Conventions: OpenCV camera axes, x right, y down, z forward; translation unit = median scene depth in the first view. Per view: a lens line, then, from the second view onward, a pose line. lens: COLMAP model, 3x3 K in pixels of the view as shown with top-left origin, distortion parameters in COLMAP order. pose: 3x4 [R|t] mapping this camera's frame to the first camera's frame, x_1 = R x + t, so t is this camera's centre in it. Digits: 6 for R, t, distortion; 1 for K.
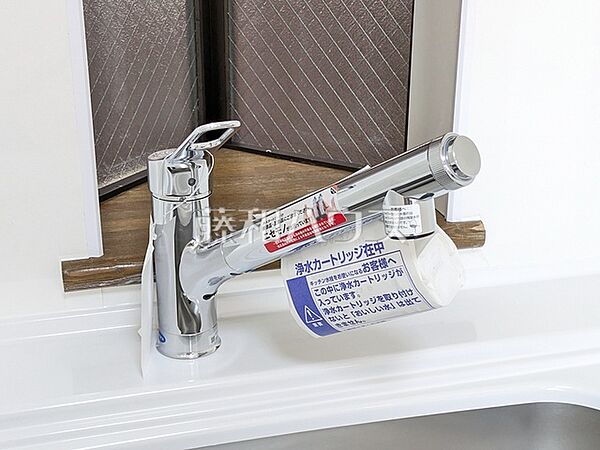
lens RADIAL K [[898.0, 0, 300.0], [0, 898.0, 225.0], [0, 0, 1]] dist [-0.011380, -0.001645]
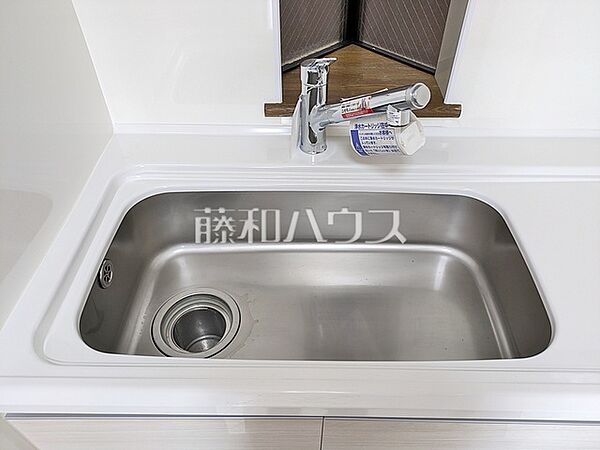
lens RADIAL K [[441.1, 0, 300.0], [0, 441.1, 225.0], [0, 0, 1]] dist [0.000982, -0.000060]
pose [[0.964431, 0.177049, -0.196282, 0.121746], [-0.094537, 0.924462, 0.369369, -0.116560], [0.246852, -0.337675, 0.908317, -0.141399]]
